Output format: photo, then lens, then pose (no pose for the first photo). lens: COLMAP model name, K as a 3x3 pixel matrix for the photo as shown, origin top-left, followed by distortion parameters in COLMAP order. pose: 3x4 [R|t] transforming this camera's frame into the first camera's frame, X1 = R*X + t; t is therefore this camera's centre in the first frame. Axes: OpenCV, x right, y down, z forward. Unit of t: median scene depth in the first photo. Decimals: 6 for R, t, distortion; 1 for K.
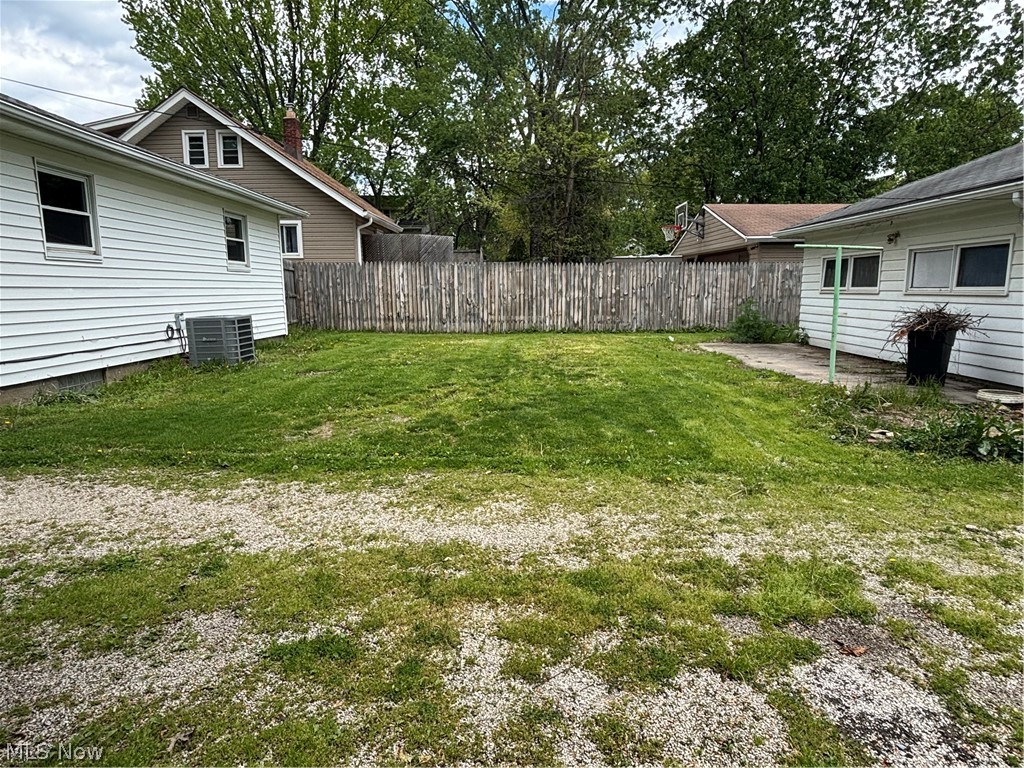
lens RADIAL K [[613.9, 0, 510.8], [0, 613.9, 383.0], [0, 0, 1]] dist [-0.002438, -0.005391]
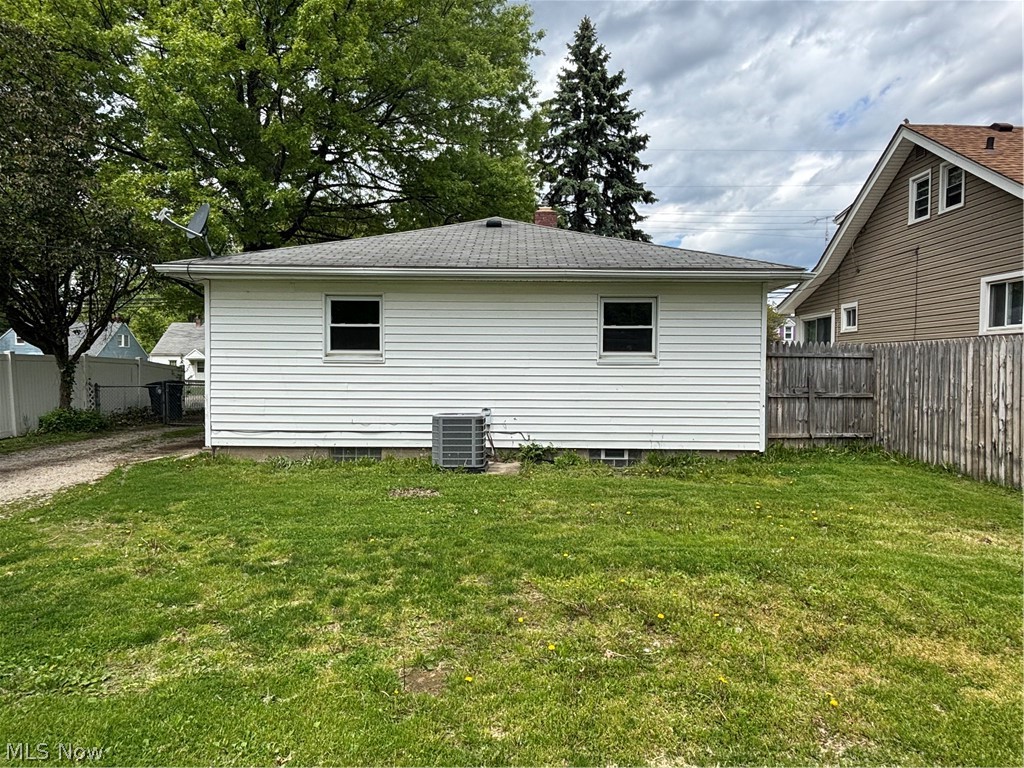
lens RADIAL K [[613.9, 0, 509.6], [0, 613.9, 382.6], [0, 0, 1]] dist [-0.002438, -0.005391]
pose [[0.007588, 0.027188, -0.999602, 0.284209], [-0.155915, 0.987437, 0.025673, -0.113913], [0.987741, 0.155658, 0.011732, 0.619634]]
